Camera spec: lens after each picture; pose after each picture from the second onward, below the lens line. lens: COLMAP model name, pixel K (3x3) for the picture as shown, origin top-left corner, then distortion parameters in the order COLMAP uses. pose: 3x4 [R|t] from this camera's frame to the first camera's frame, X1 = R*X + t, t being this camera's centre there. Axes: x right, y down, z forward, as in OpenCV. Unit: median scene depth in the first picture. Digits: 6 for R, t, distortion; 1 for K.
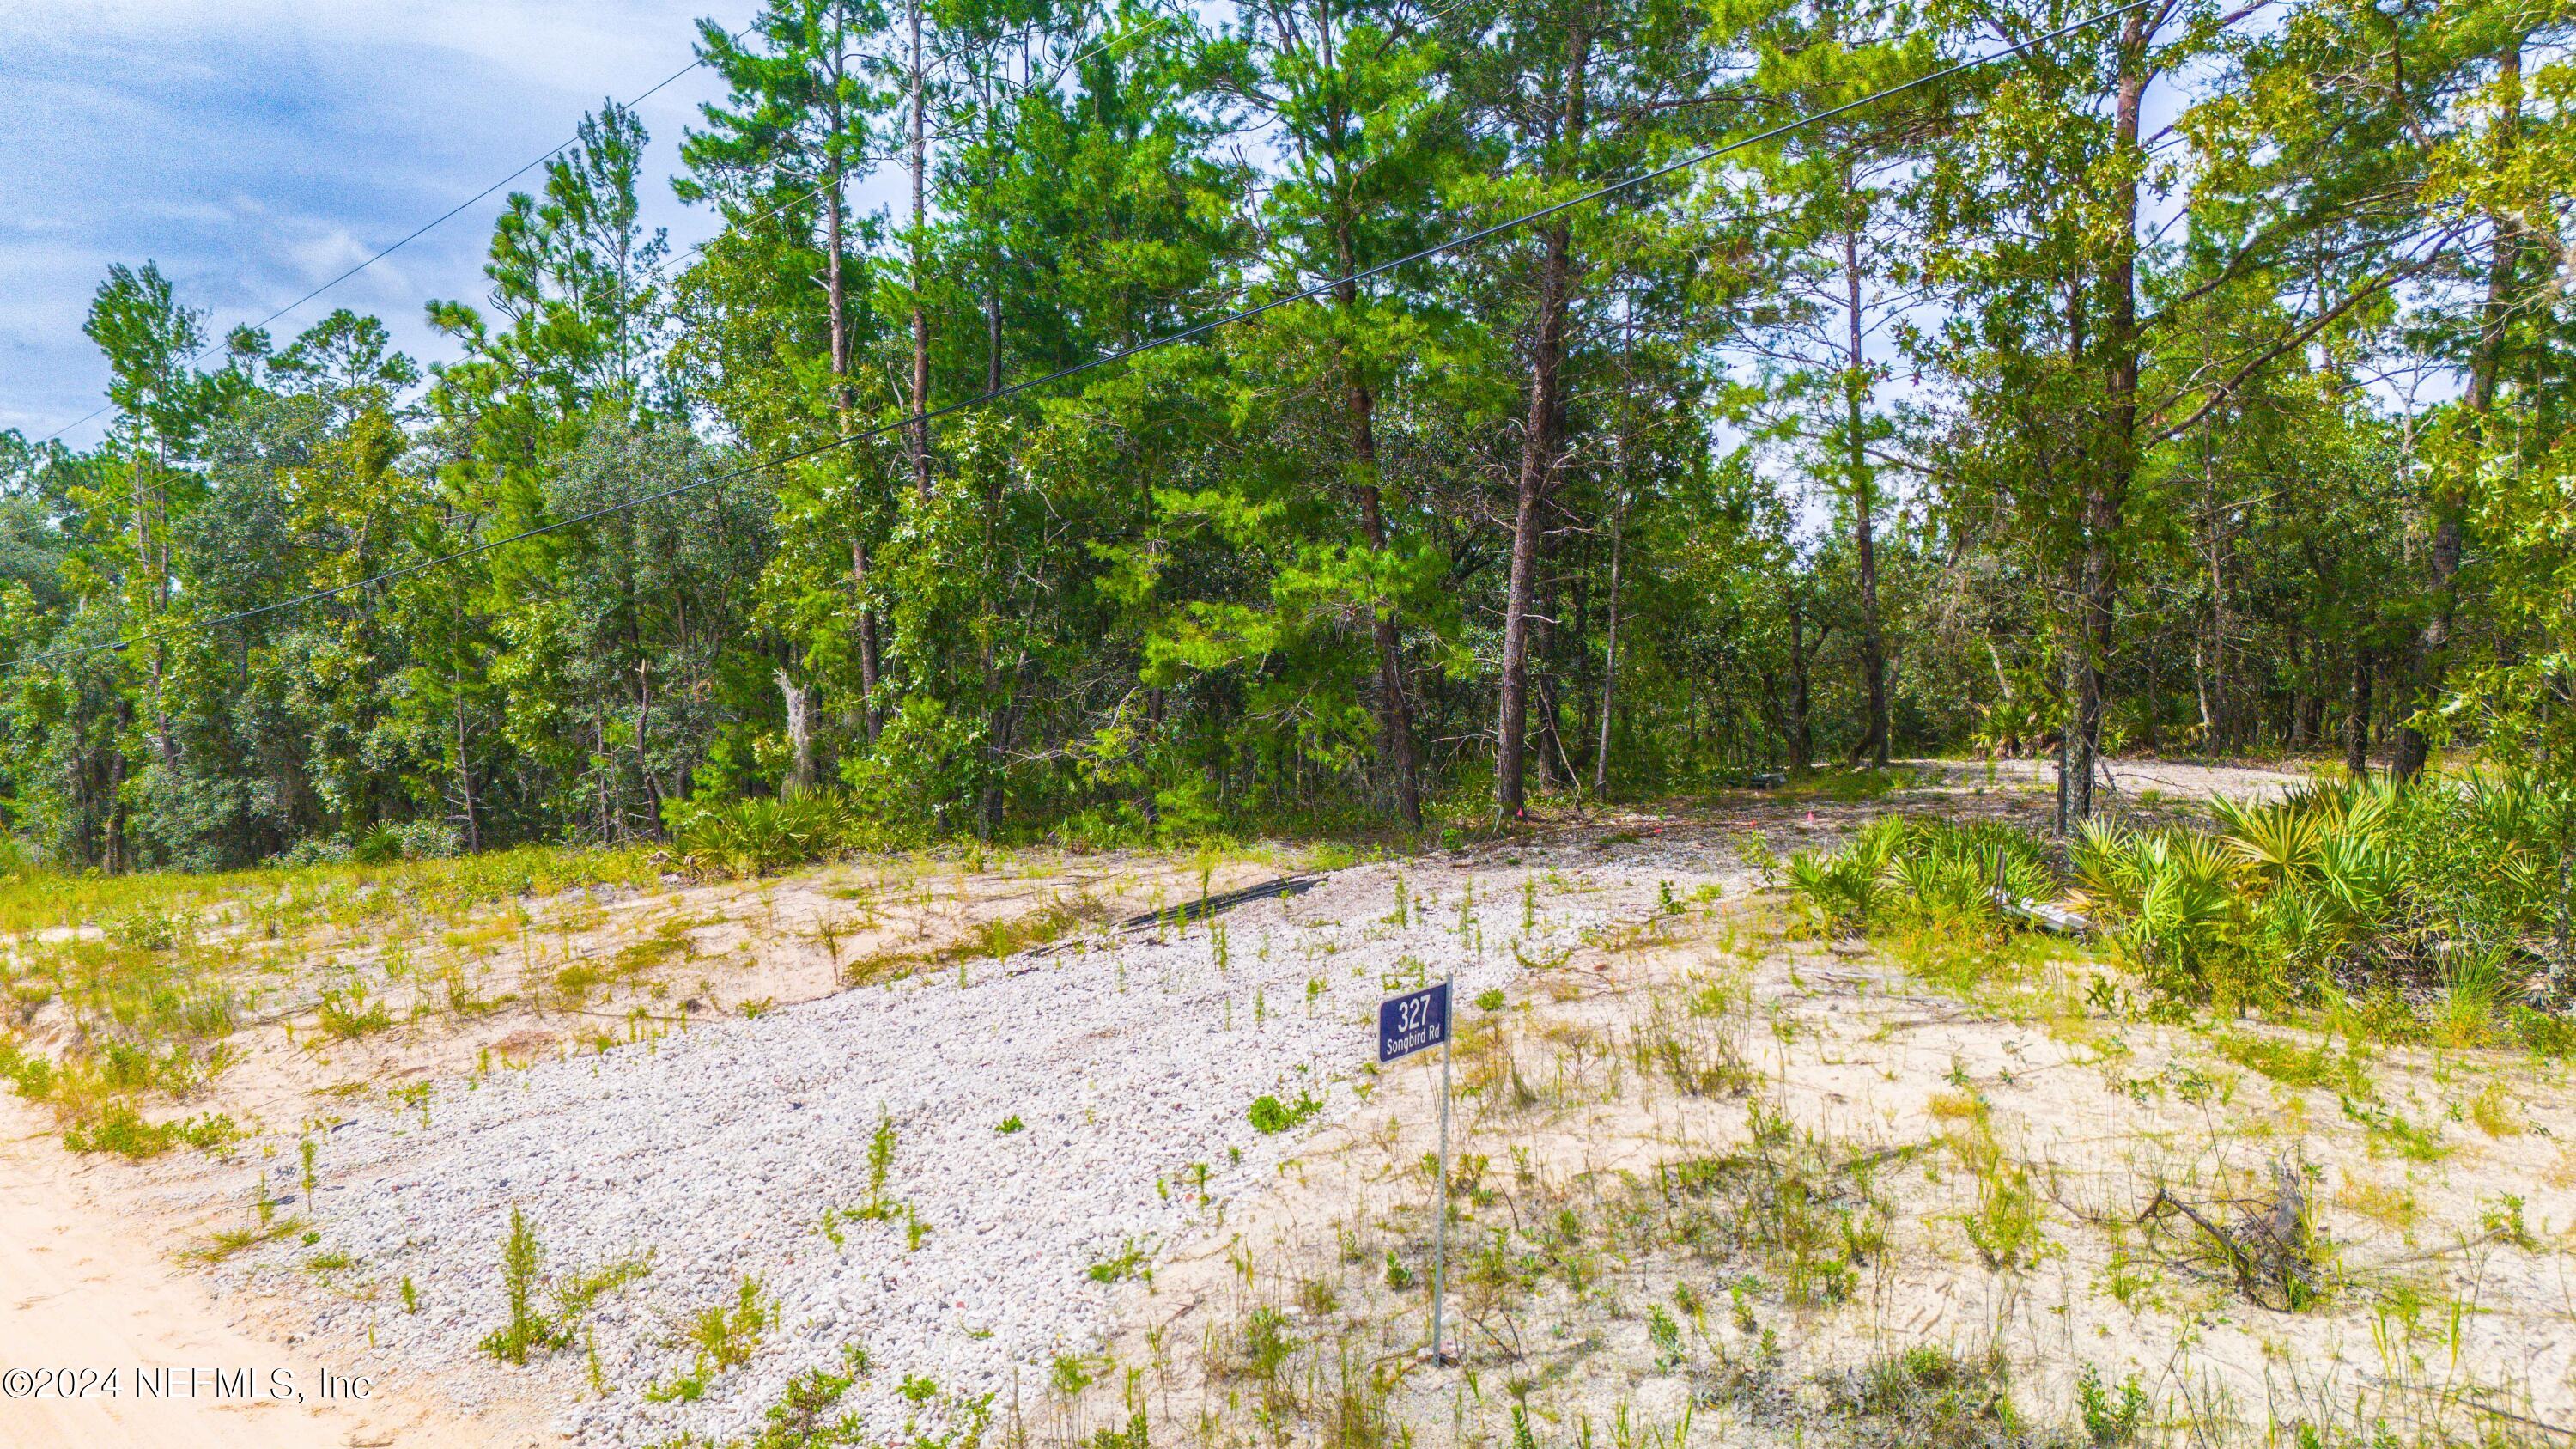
lens RADIAL K [[1841.5, 0, 1280.3], [0, 1841.5, 715.4], [0, 0, 1]] dist [0.025304, -0.058423]
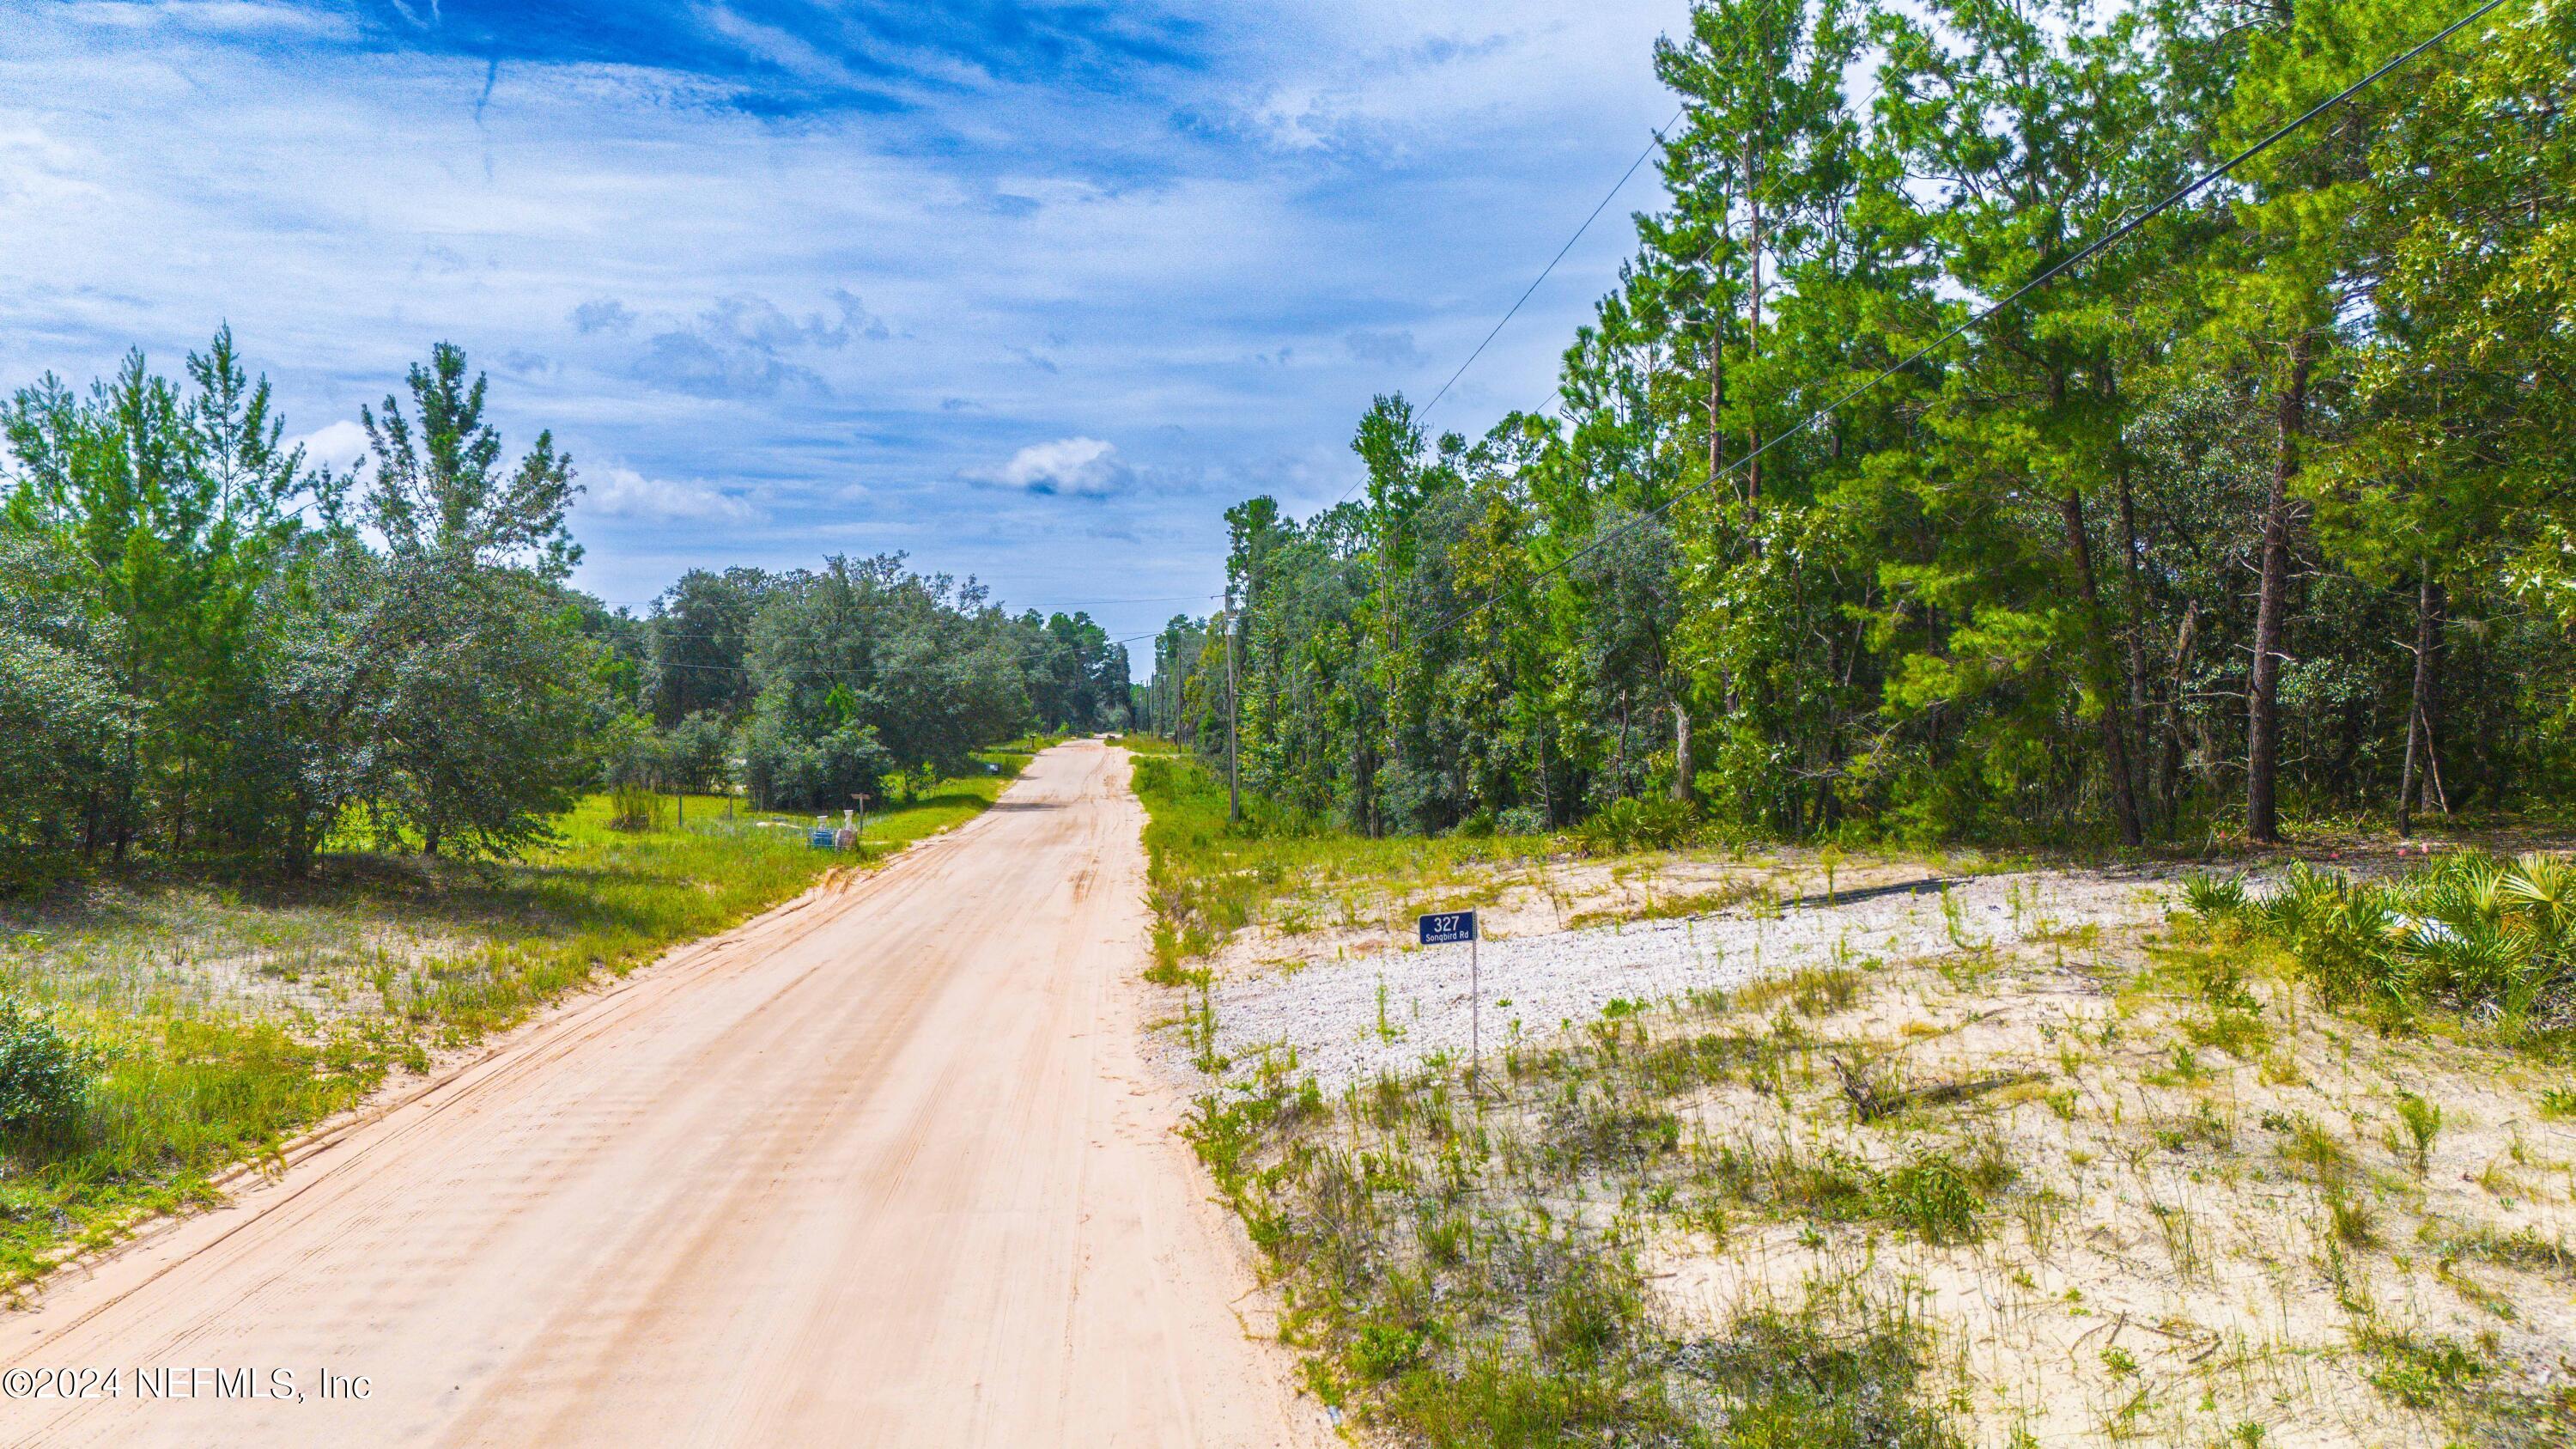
lens RADIAL K [[1841.5, 0, 1290.7], [0, 1841.5, 724.9], [0, 0, 1]] dist [0.025304, -0.058423]
pose [[0.773541, 0.005440, -0.633722, 0.254795], [0.001077, 0.999950, 0.009898, -0.015937], [0.633745, -0.008339, 0.773497, -0.138651]]
